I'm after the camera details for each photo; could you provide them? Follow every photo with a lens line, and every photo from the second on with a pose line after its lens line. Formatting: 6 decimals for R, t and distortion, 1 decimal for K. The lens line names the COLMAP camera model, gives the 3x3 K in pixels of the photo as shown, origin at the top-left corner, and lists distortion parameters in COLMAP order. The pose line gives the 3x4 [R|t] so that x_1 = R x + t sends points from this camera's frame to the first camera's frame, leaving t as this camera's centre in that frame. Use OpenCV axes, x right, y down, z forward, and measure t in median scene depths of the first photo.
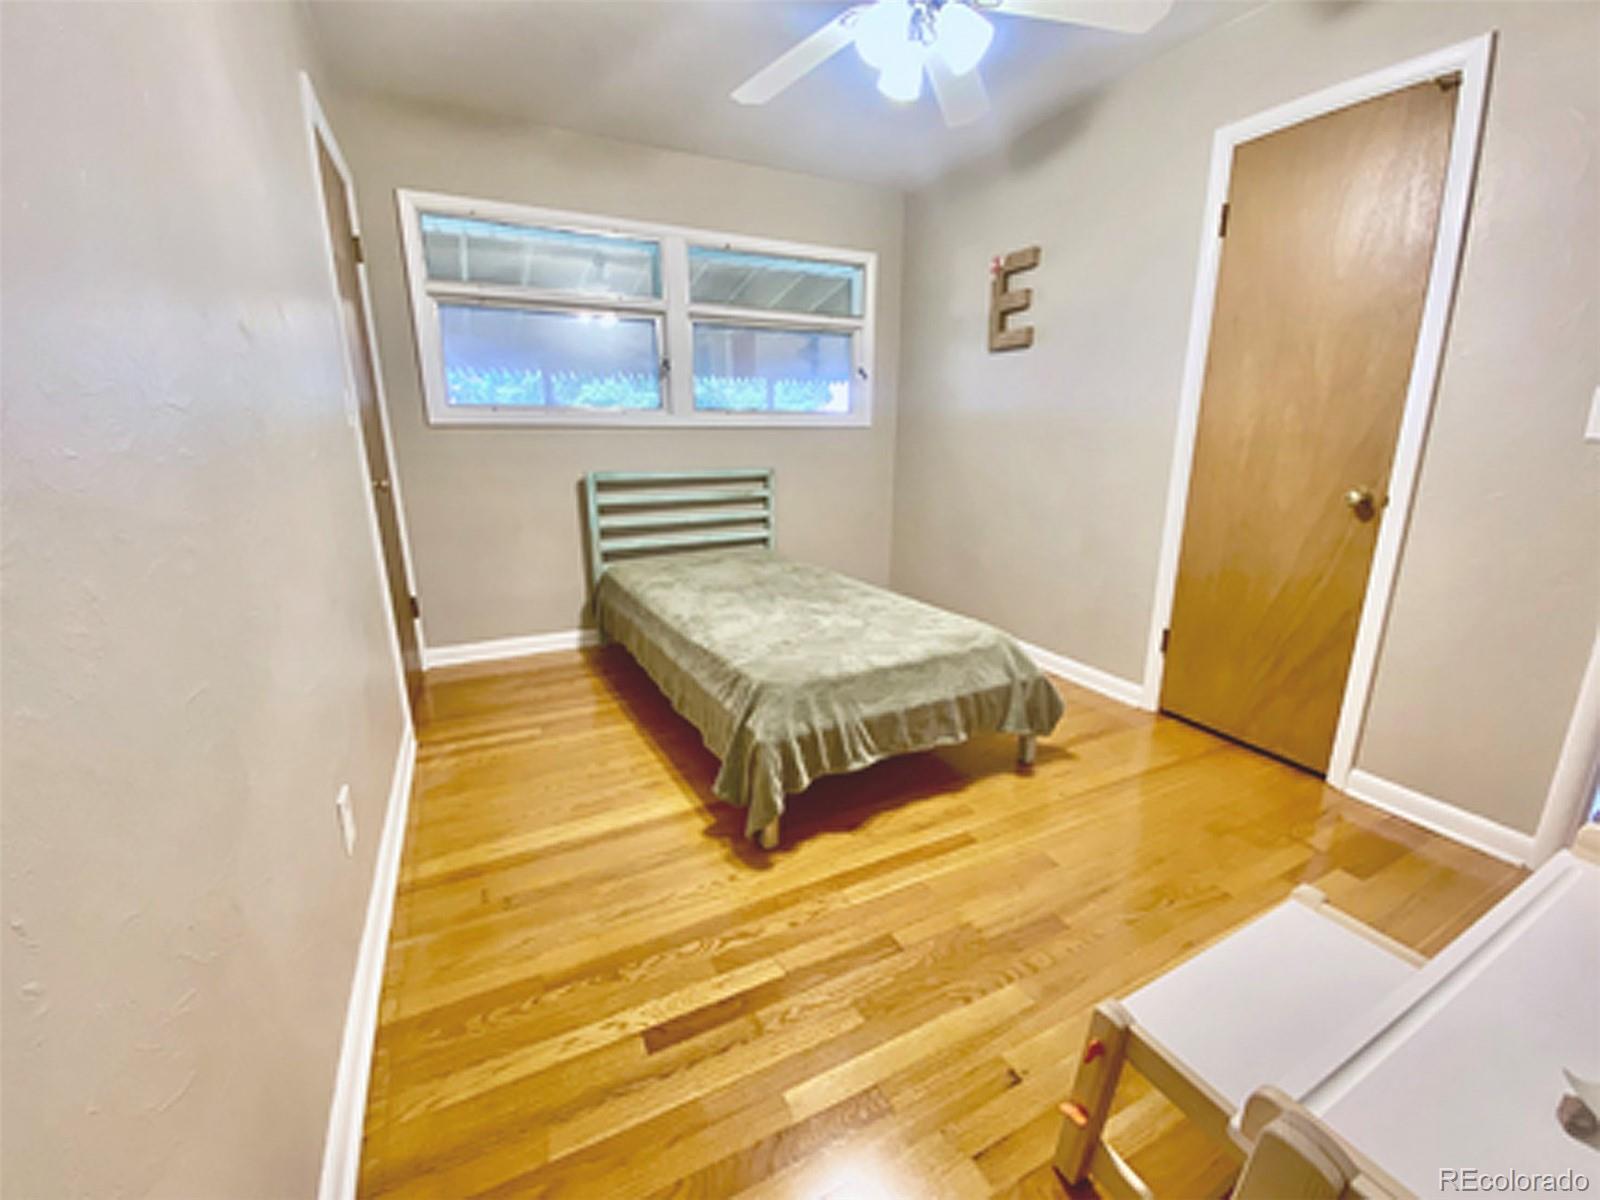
lens RADIAL K [[654.3, 0, 804.2], [0, 654.3, 595.8], [0, 0, 1]] dist [-0.000859, -0.004618]
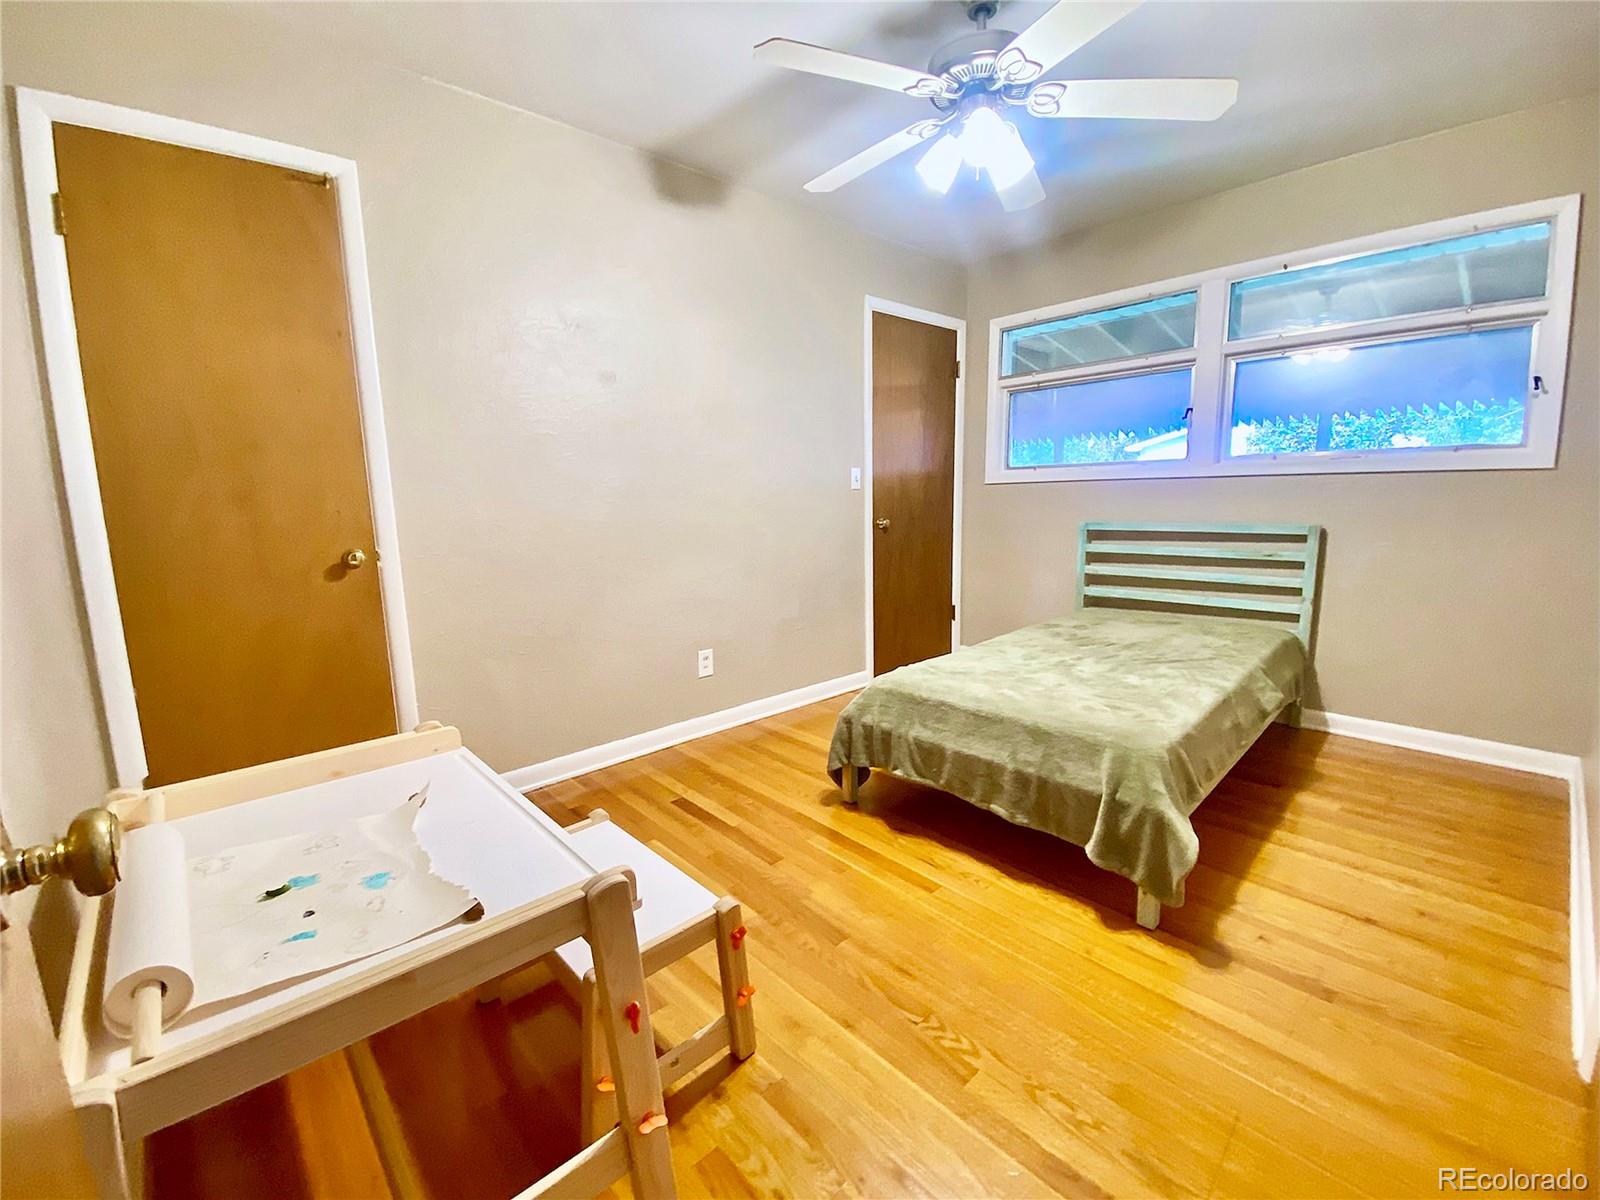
lens RADIAL K [[680.7, 0, 801.6], [0, 680.7, 597.9], [0, 0, 1]] dist [-0.018776, -0.000207]
pose [[0.260735, 0.145908, -0.954321, 1.050980], [-0.216334, 0.972205, 0.089536, -0.103119], [0.940859, 0.183107, 0.285053, 0.405865]]
